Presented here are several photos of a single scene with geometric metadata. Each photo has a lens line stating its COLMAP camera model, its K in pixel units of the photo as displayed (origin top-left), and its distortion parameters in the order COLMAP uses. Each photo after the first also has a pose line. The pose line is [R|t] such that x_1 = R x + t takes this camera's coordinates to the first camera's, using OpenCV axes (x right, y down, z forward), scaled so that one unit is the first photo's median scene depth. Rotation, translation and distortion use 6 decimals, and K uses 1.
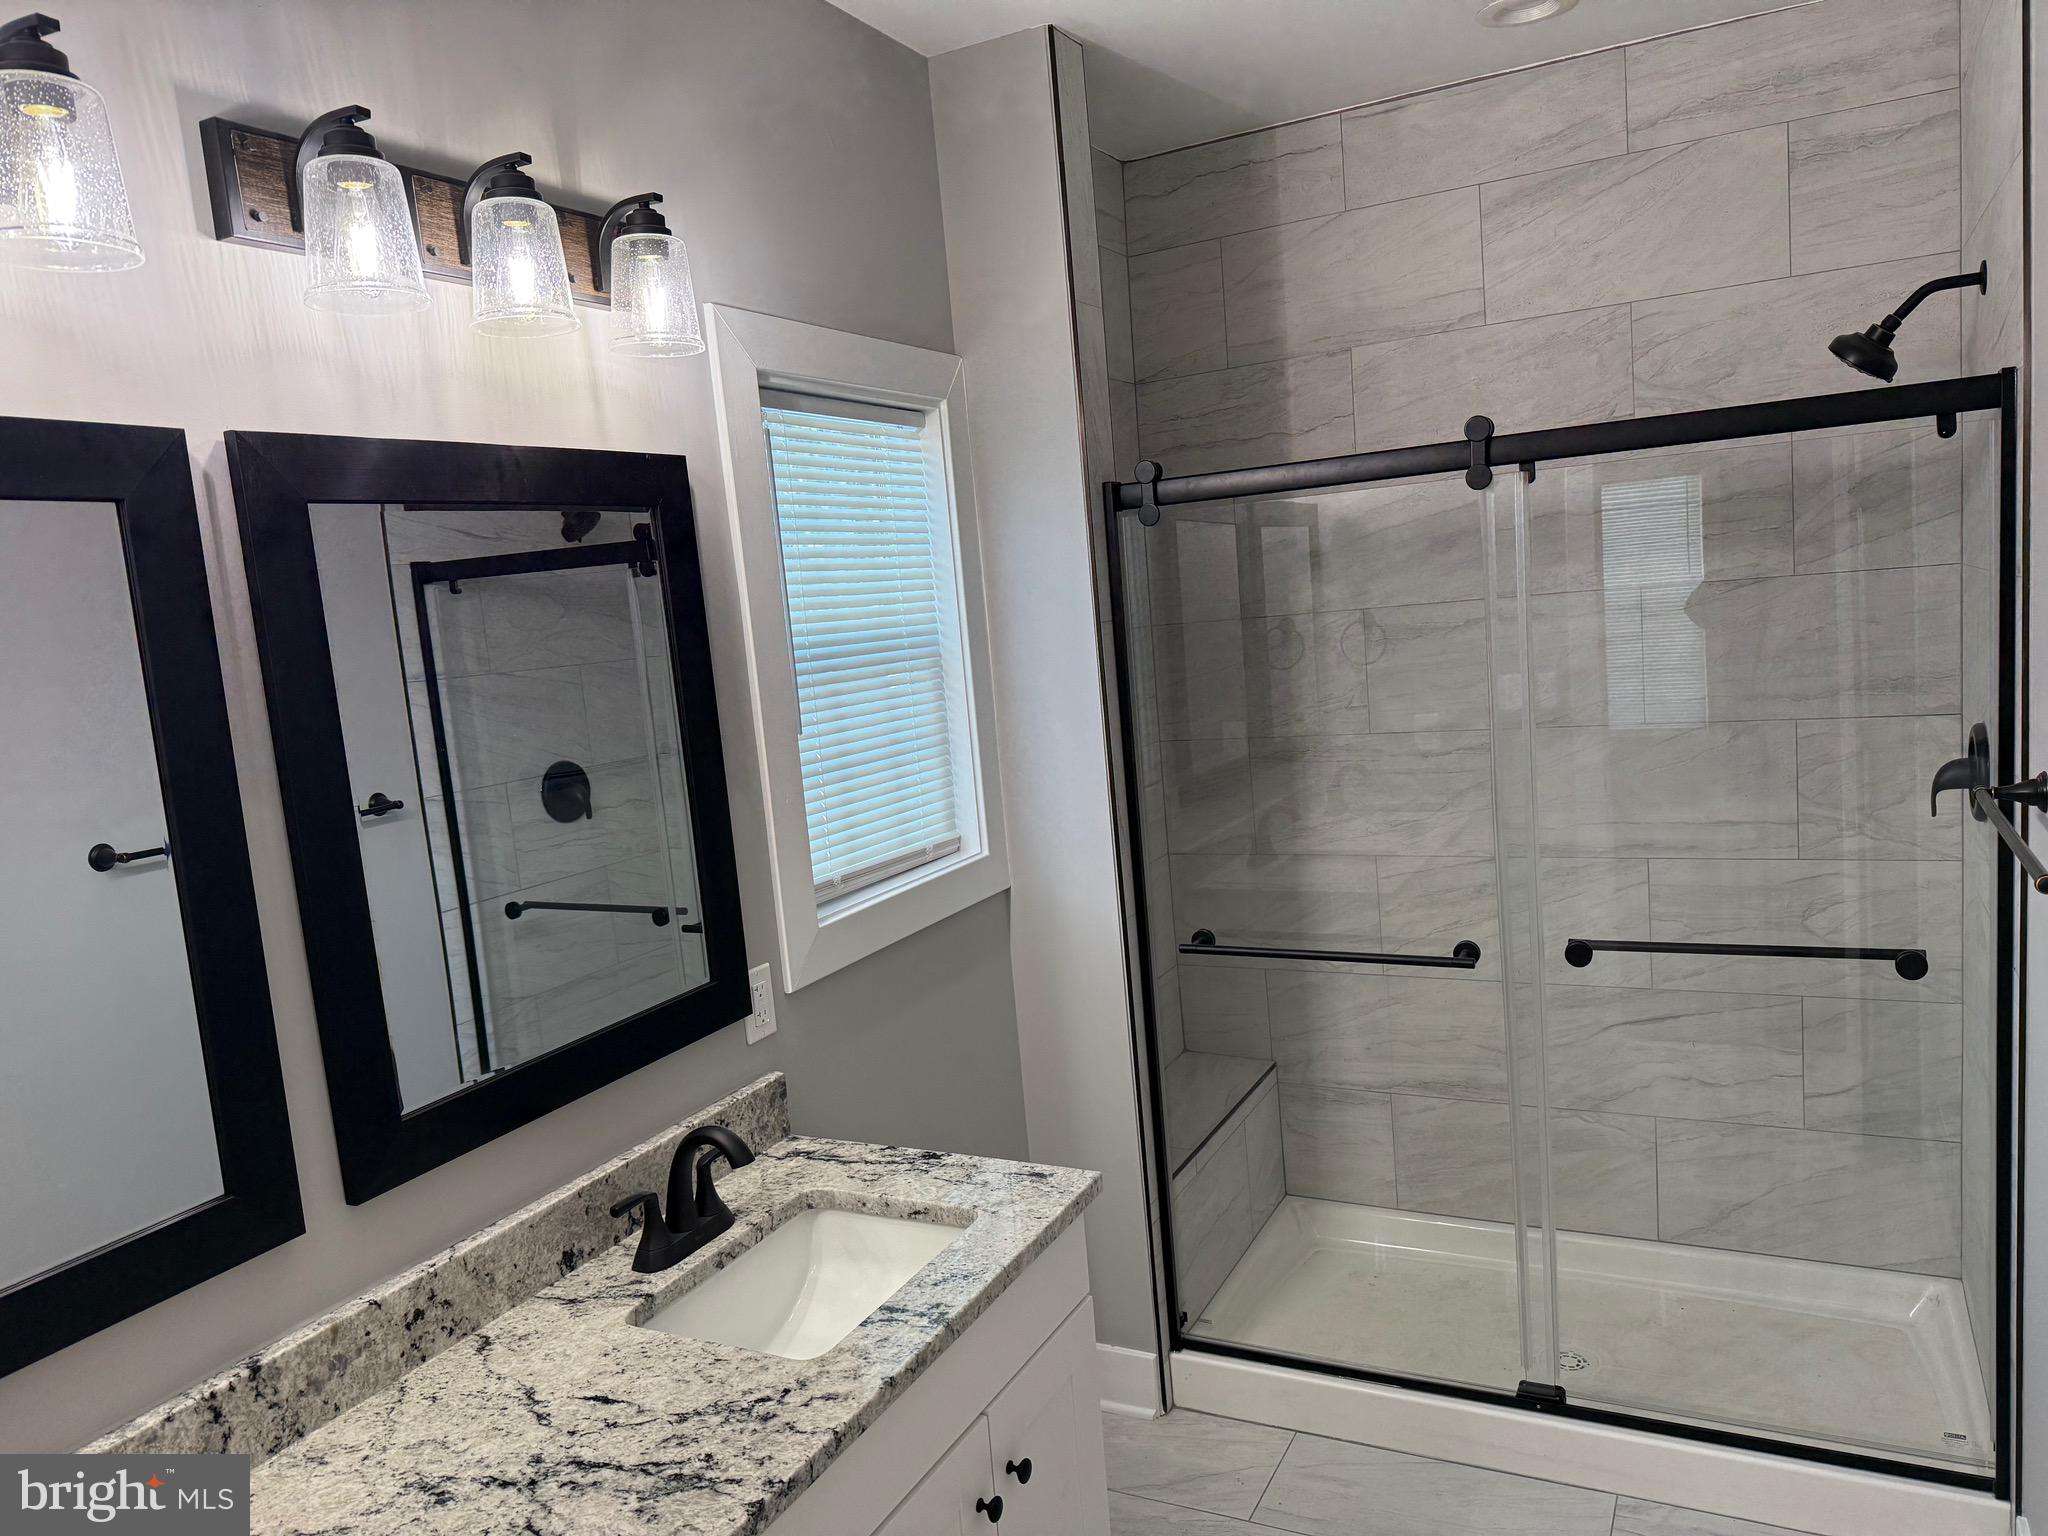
lens RADIAL K [[1427.6, 0, 1032.9], [0, 1427.6, 768.8], [0, 0, 1]] dist [0.078844, -0.078274]
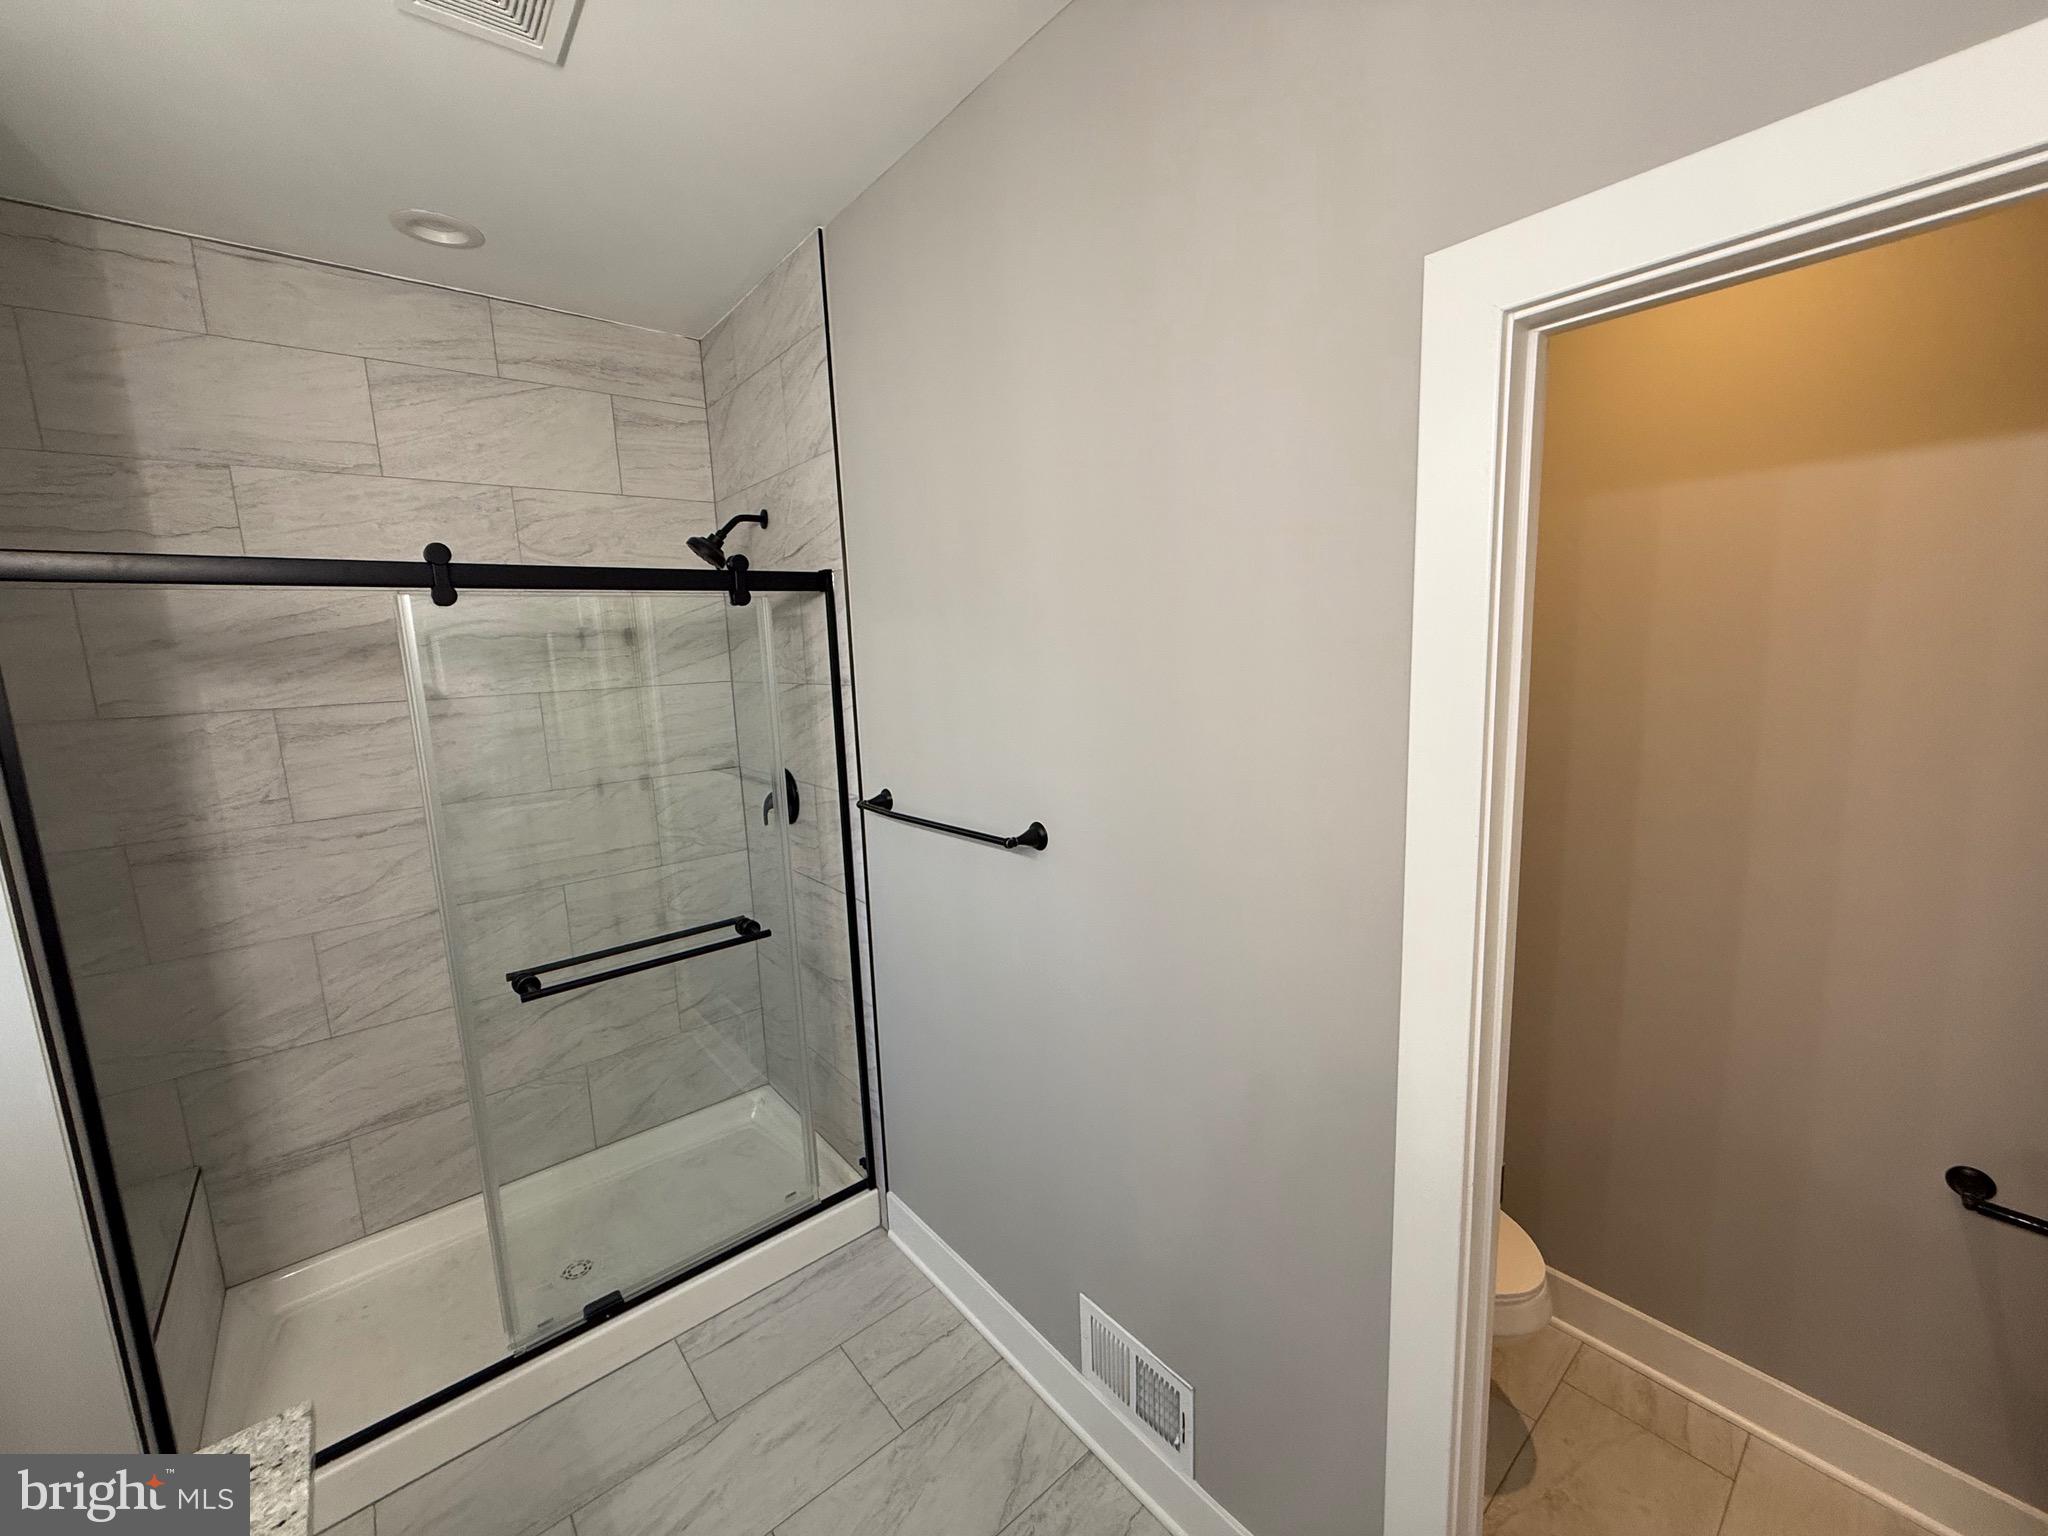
lens RADIAL K [[817.2, 0, 1002.3], [0, 817.2, 766.1], [0, 0, 1]] dist [0.004942, -0.000359]
pose [[0.406007, -0.067400, 0.911381, -0.136677], [0.117086, 0.992894, 0.021268, -0.022666], [-0.906339, 0.098075, 0.411013, 0.312839]]
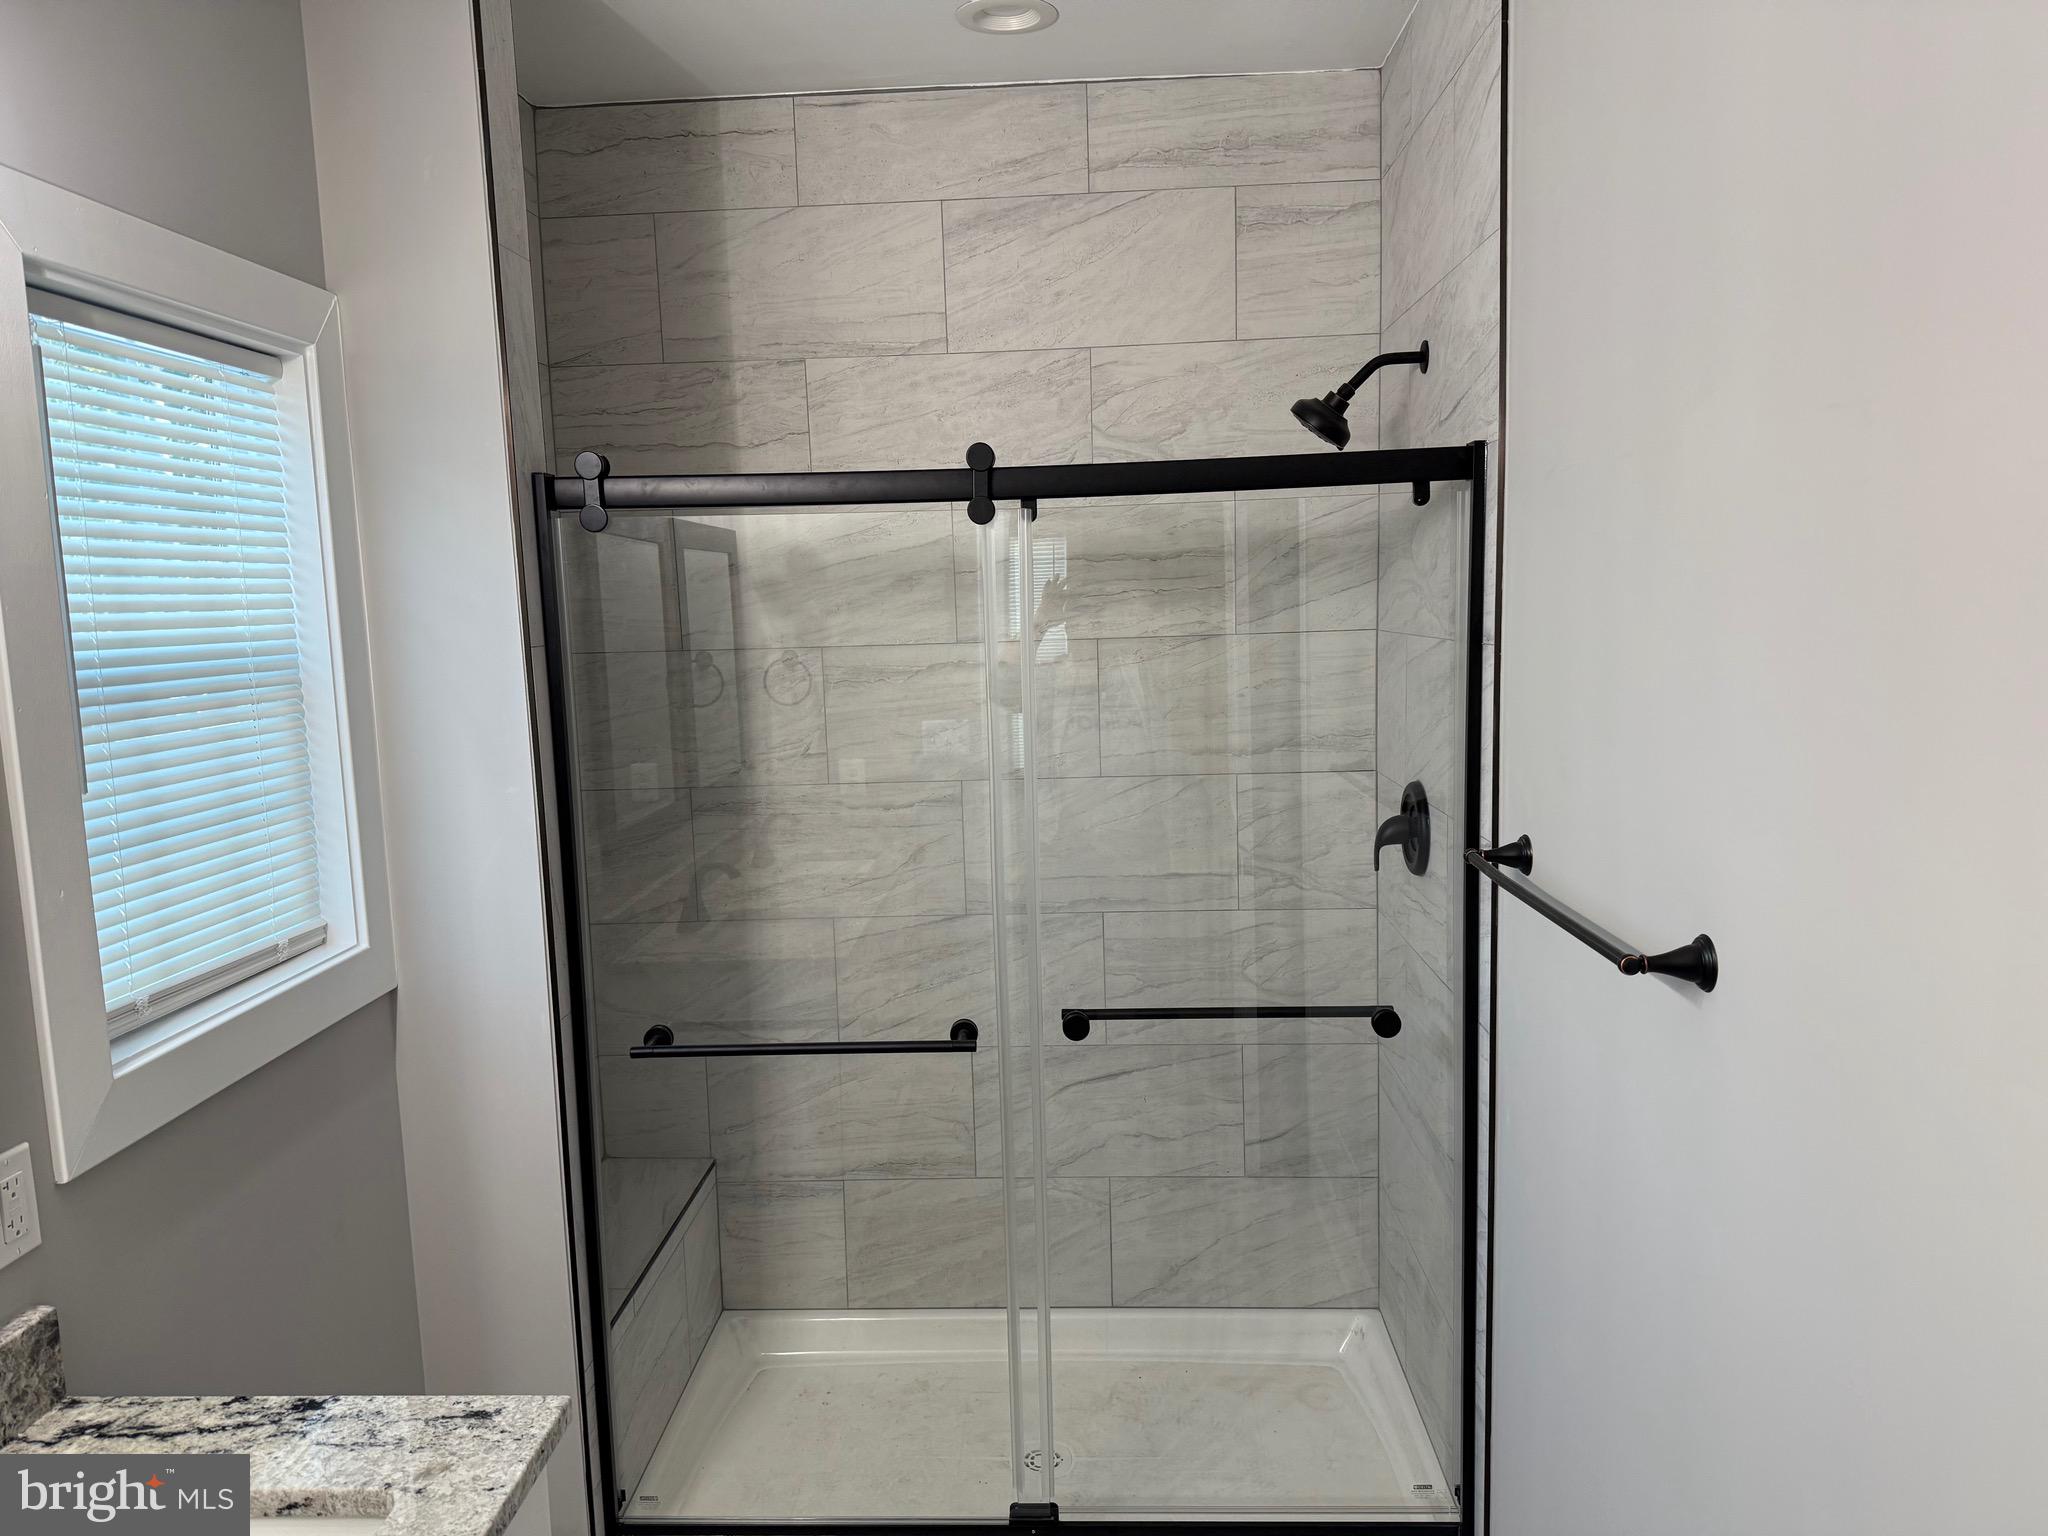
lens RADIAL K [[1427.6, 0, 1005.1], [0, 1427.6, 767.8], [0, 0, 1]] dist [0.078844, -0.078274]
pose [[0.911420, 0.006453, 0.411427, -0.041488], [0.003991, 0.999691, -0.024522, -0.015281], [-0.411458, 0.023992, 0.911113, 0.161034]]
